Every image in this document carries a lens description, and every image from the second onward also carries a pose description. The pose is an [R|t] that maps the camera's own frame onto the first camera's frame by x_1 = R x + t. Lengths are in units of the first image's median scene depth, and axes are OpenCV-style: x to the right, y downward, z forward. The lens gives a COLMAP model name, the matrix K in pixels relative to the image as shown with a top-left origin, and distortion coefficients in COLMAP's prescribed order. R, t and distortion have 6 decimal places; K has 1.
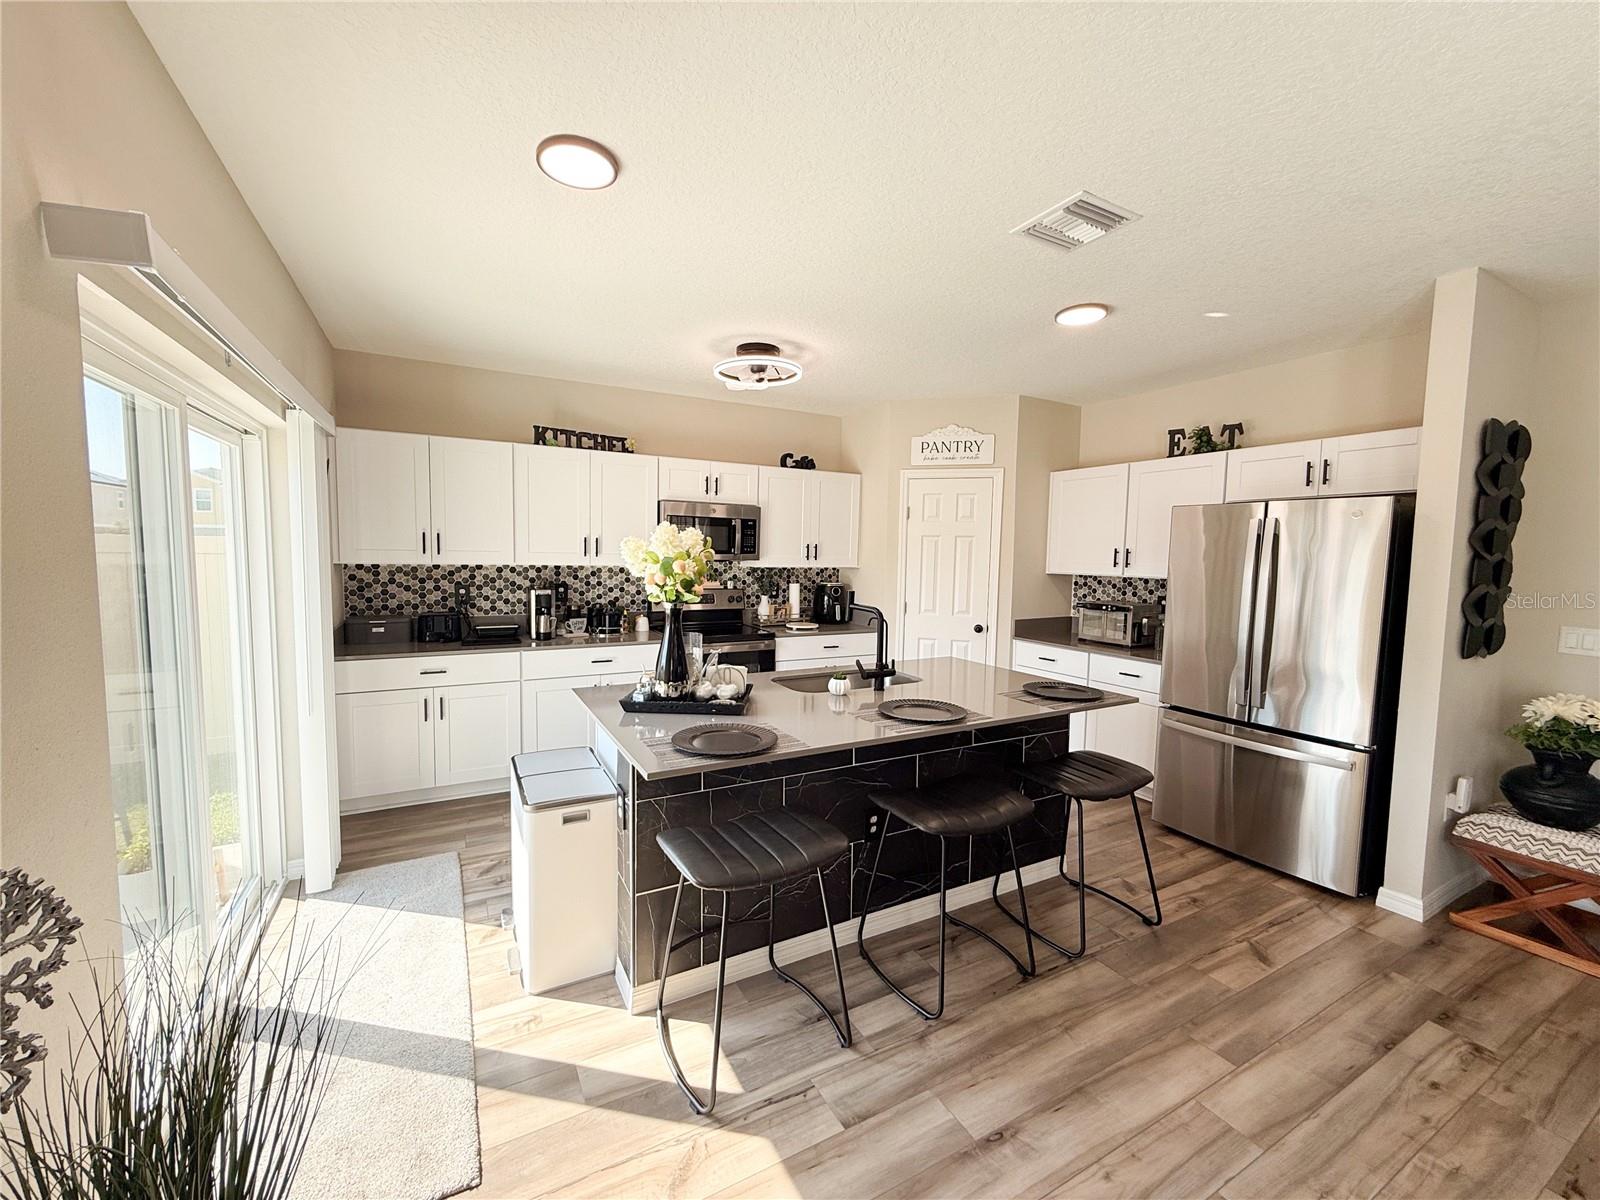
lens RADIAL K [[641.9, 0, 799.4], [0, 641.9, 599.6], [0, 0, 1]] dist [-0.000430, -0.000621]
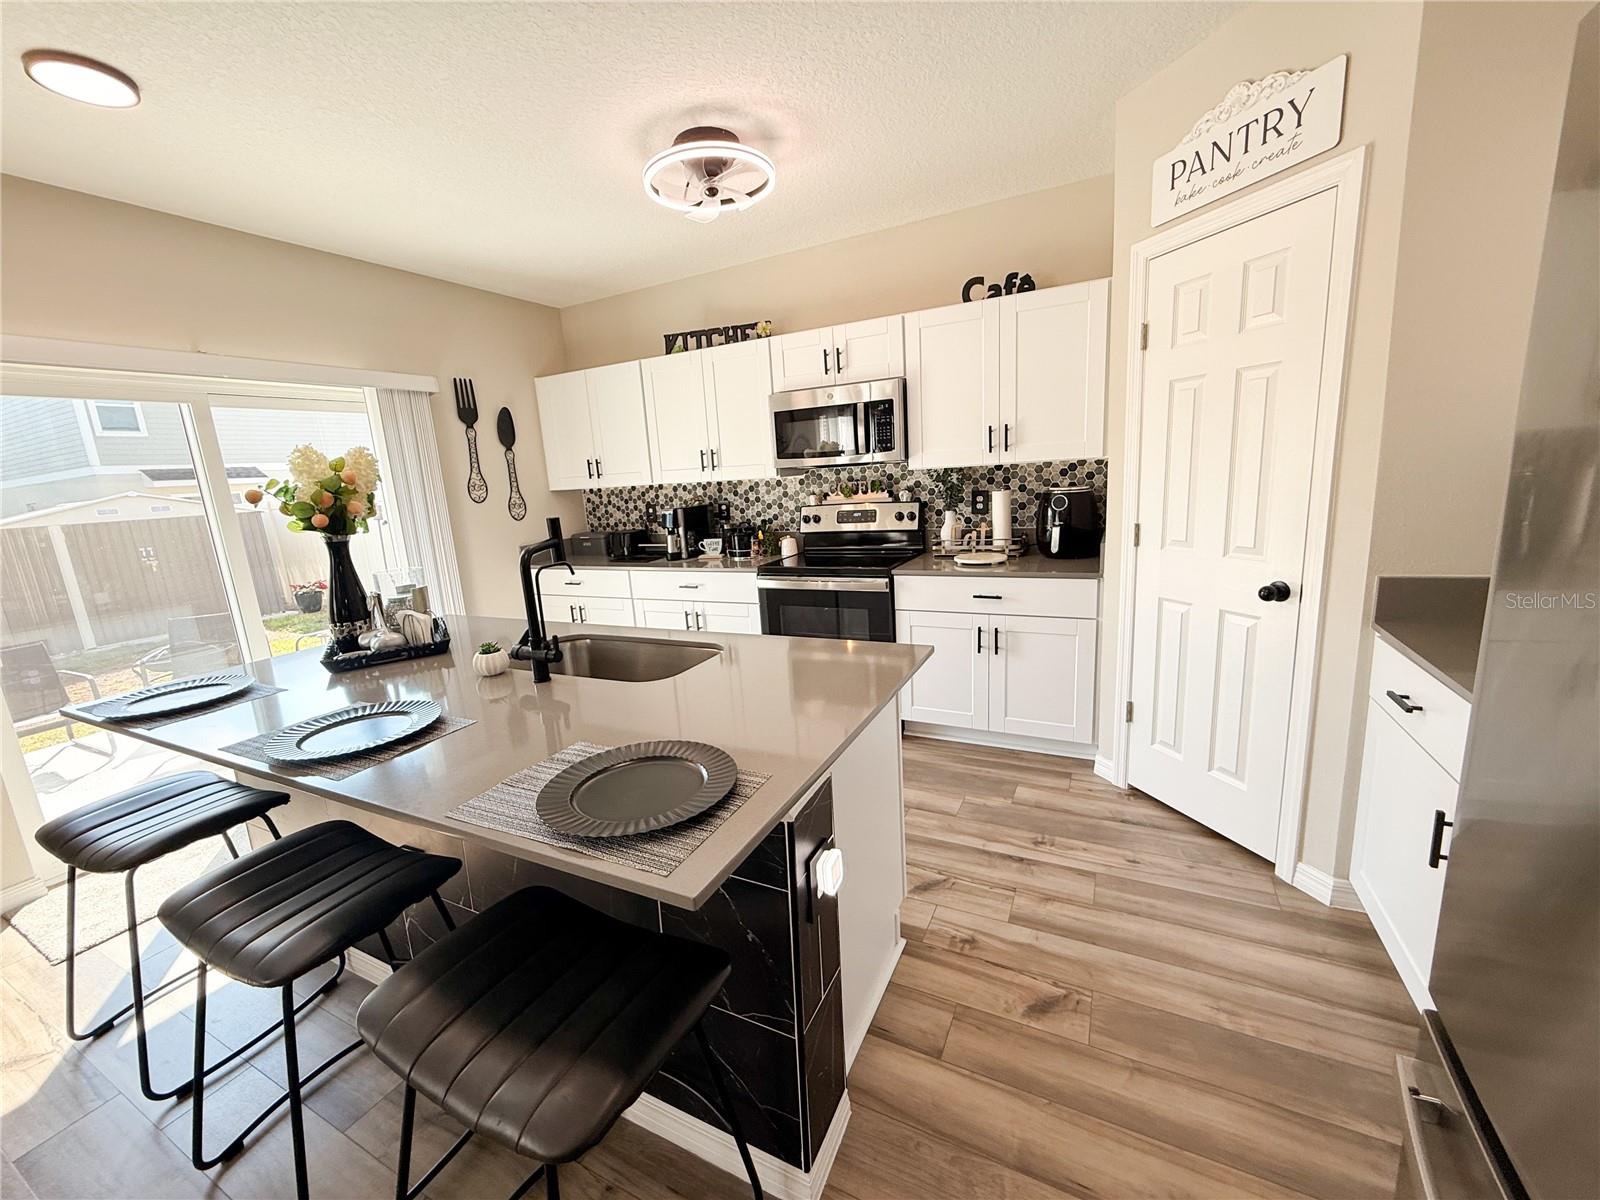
lens RADIAL K [[641.9, 0, 792.7], [0, 641.9, 604.2], [0, 0, 1]] dist [-0.000430, -0.000621]
pose [[0.556816, 0.117383, -0.822300, 0.497723], [0.015001, 0.988382, 0.151249, -0.016098], [0.830500, -0.096553, 0.548586, 0.566517]]
